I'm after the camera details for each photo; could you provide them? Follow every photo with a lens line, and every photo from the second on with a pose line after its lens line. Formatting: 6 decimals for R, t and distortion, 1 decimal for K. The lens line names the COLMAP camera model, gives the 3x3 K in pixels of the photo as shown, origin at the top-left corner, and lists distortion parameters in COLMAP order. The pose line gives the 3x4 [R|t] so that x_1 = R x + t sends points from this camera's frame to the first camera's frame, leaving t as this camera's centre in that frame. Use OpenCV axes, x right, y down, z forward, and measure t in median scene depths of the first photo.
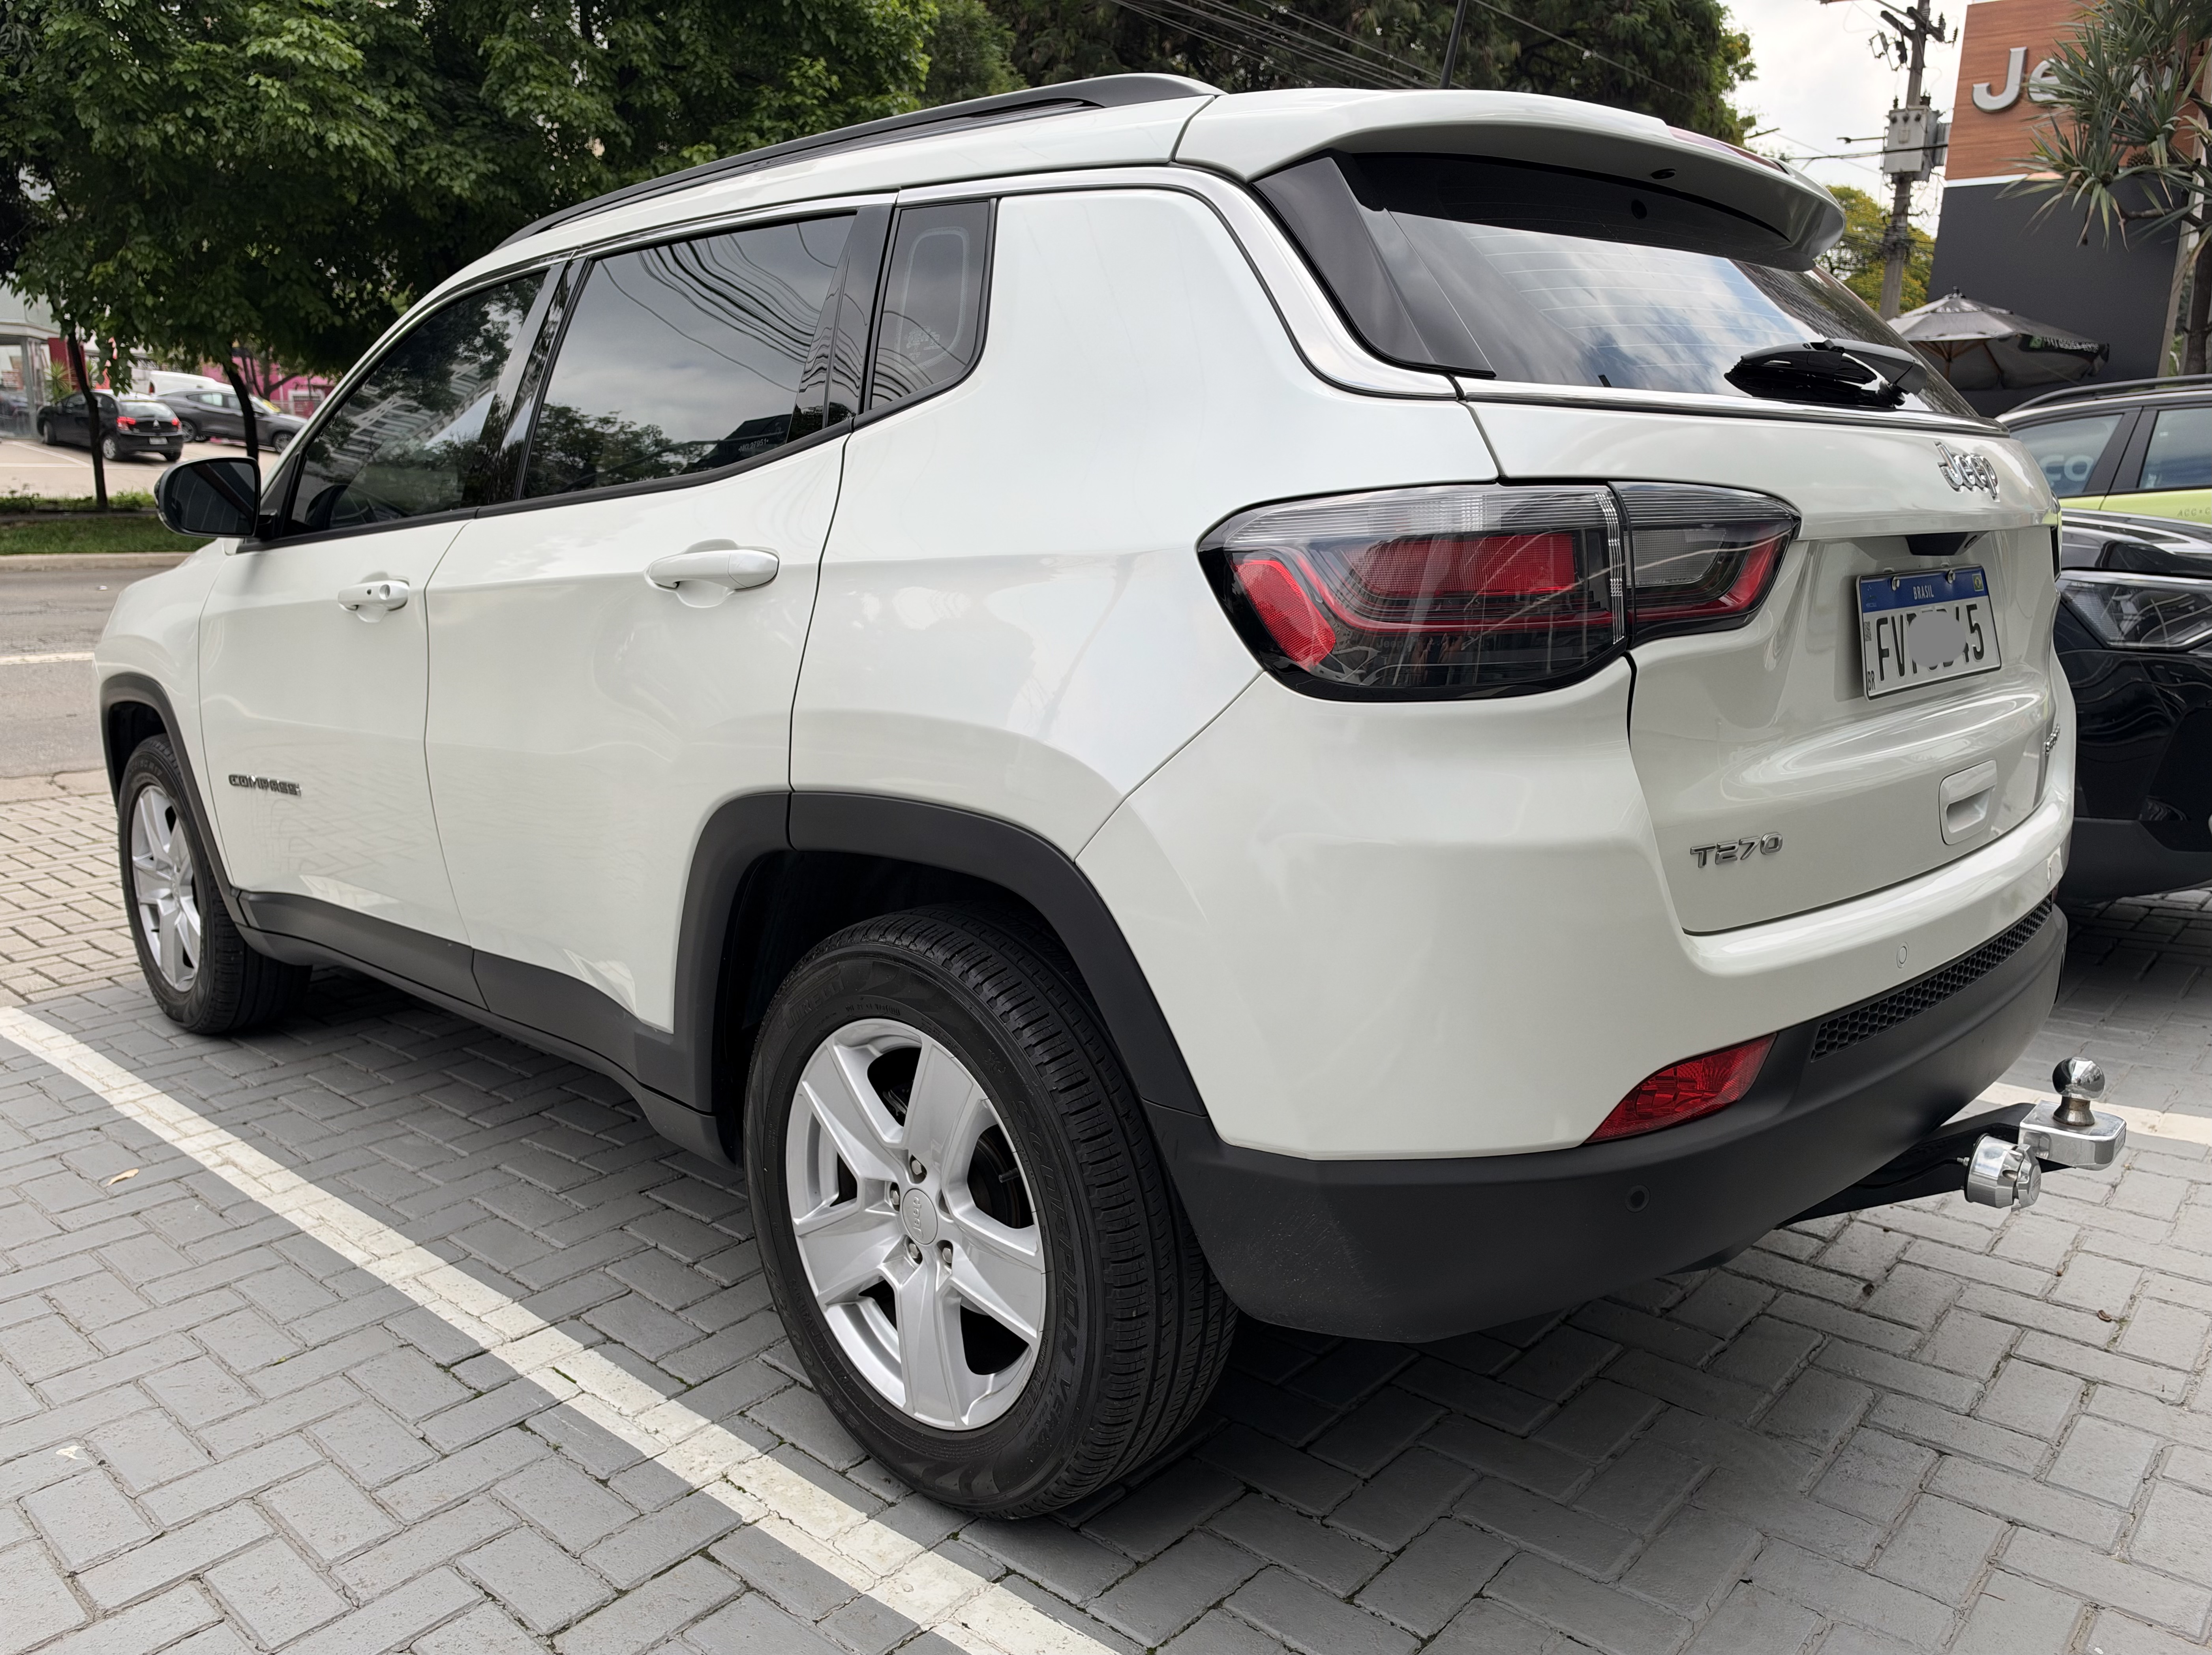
lens RADIAL K [[1610.8, 0, 1115.2], [0, 1610.8, 829.9], [0, 0, 1]] dist [0.036367, -0.059721]
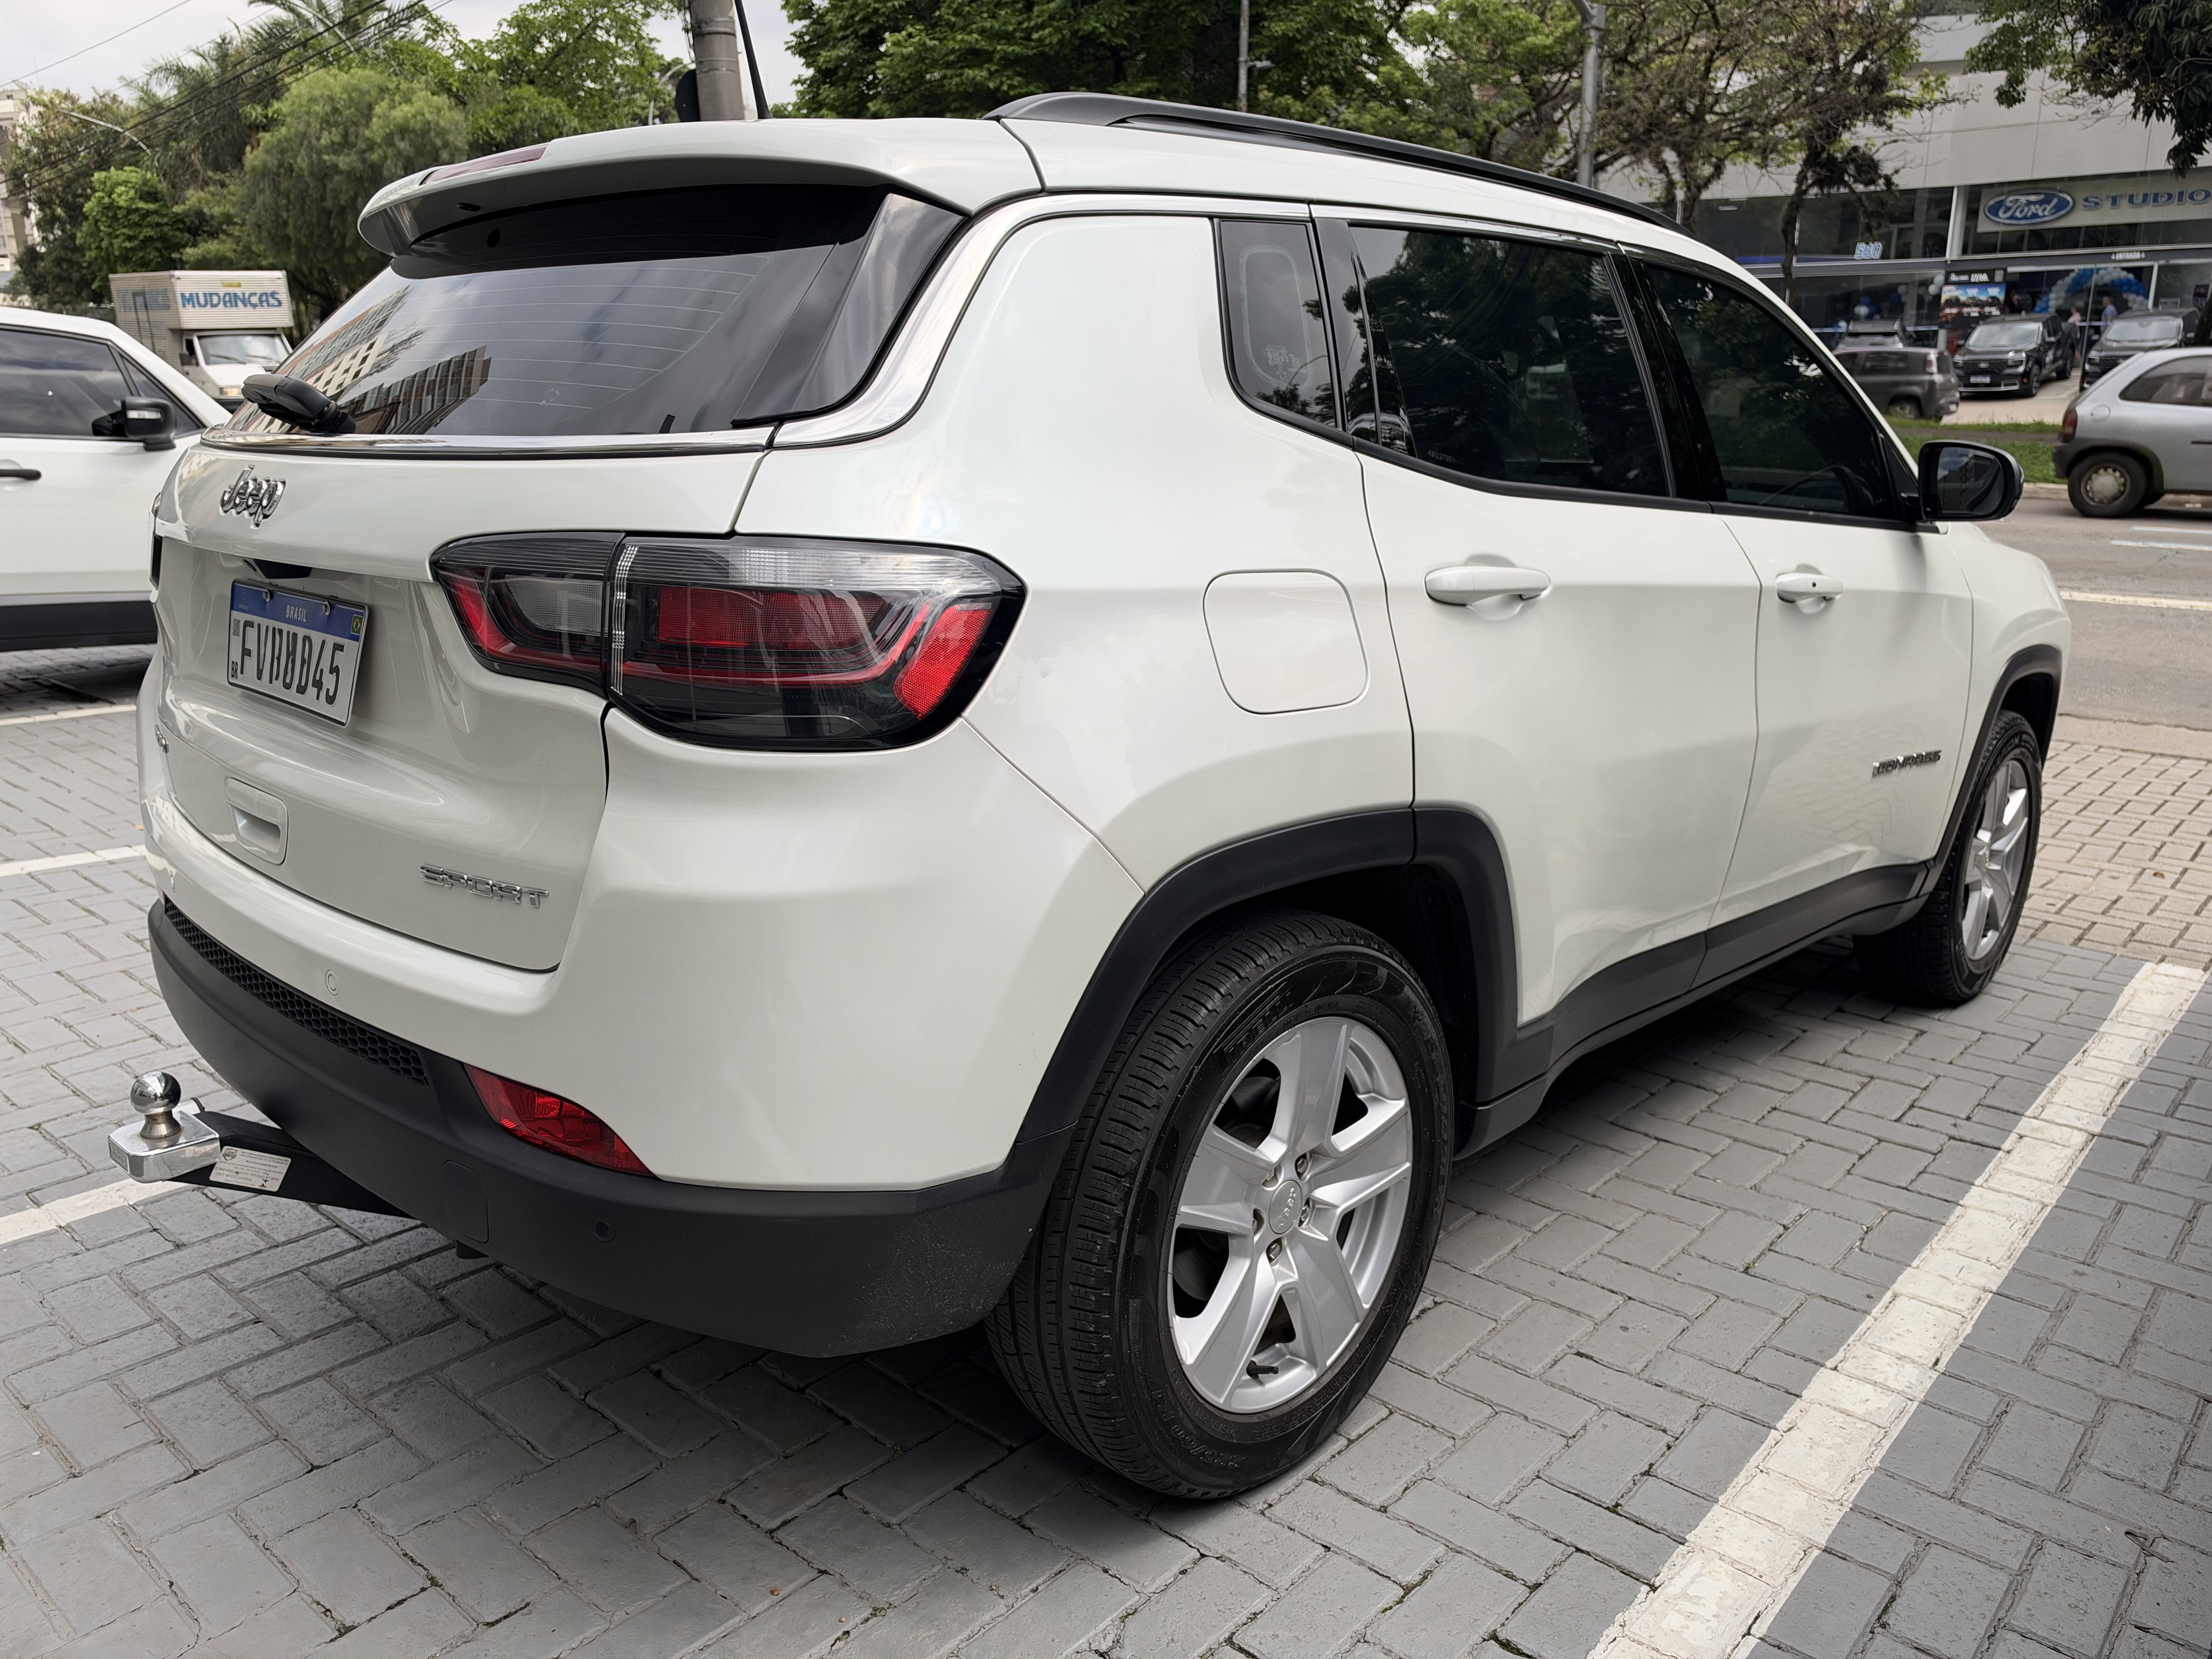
lens RADIAL K [[1611.0, 0, 1115.2], [0, 1611.0, 831.9], [0, 0, 1]] dist [0.036367, -0.059721]
pose [[0.001369, 0.251540, -0.967846, 1.228219], [-0.208676, 0.946611, 0.245726, -0.302747], [0.977984, 0.201630, 0.053786, 1.188329]]
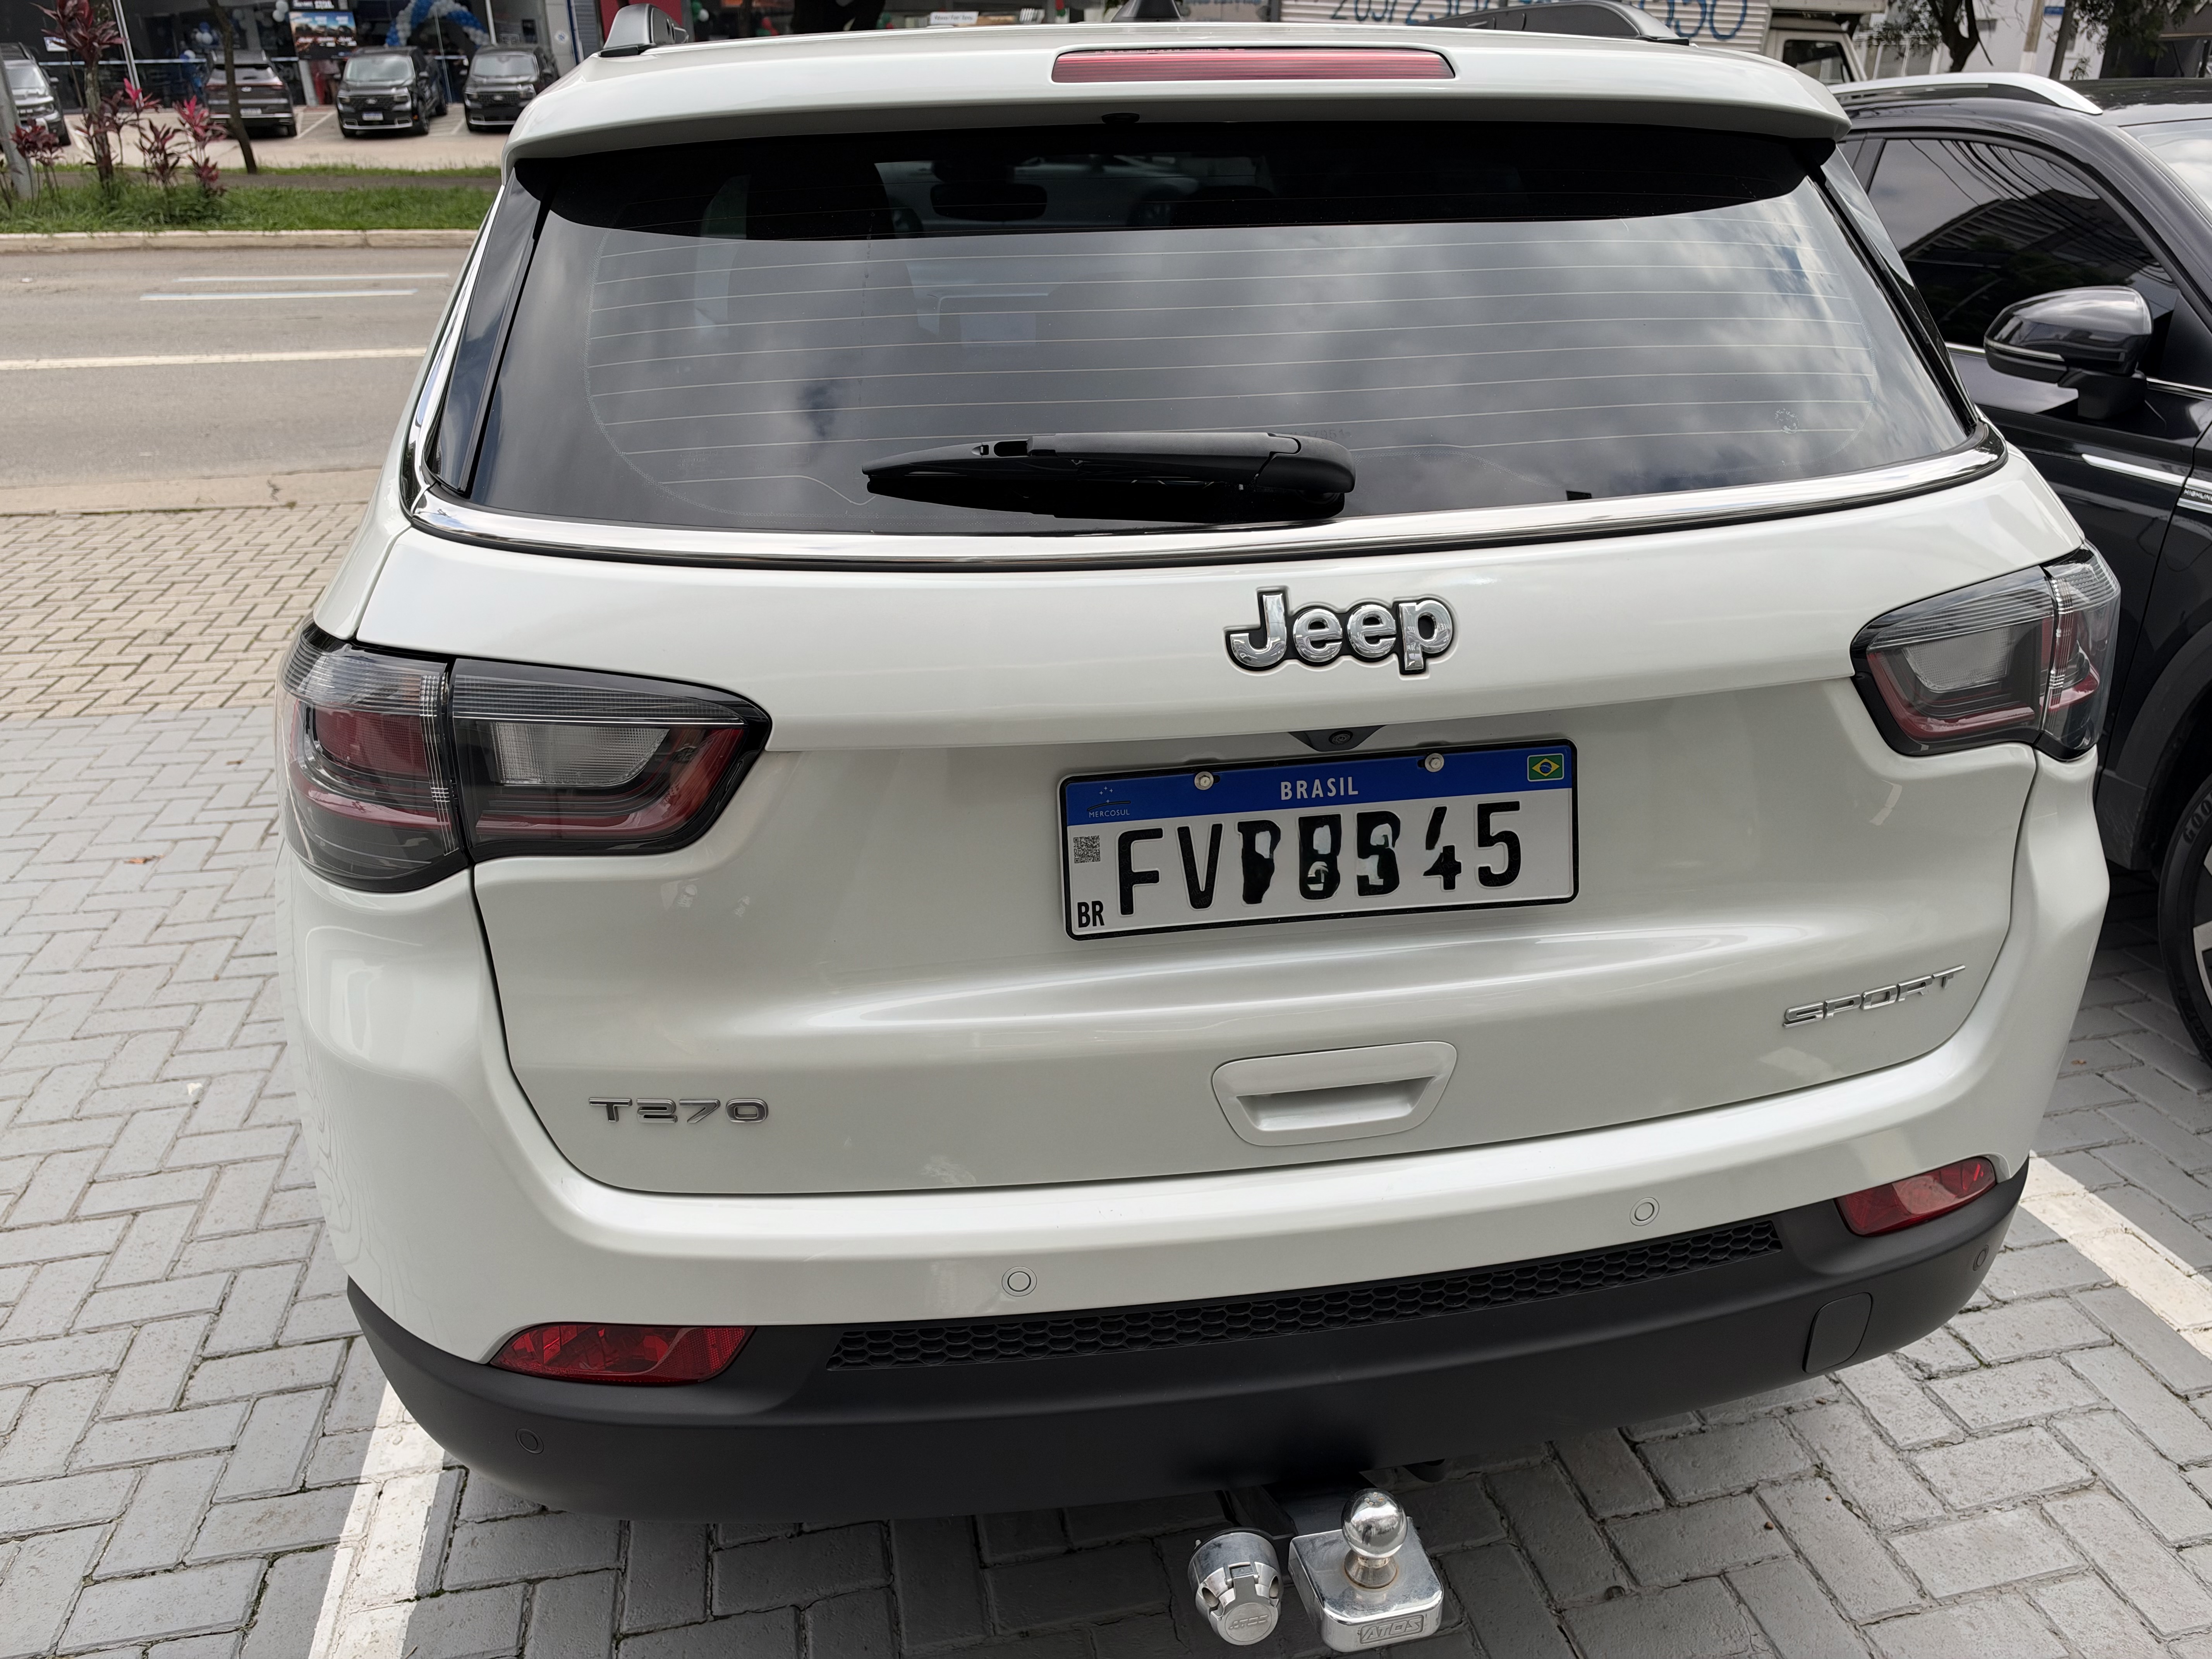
lens RADIAL K [[1611.0, 0, 1115.2], [0, 1611.0, 831.9], [0, 0, 1]] dist [0.036367, -0.059721]
pose [[0.815708, 0.225454, -0.532720, 0.636509], [-0.114177, 0.965556, 0.233807, -0.222632], [0.567083, -0.129894, 0.813354, 0.319085]]
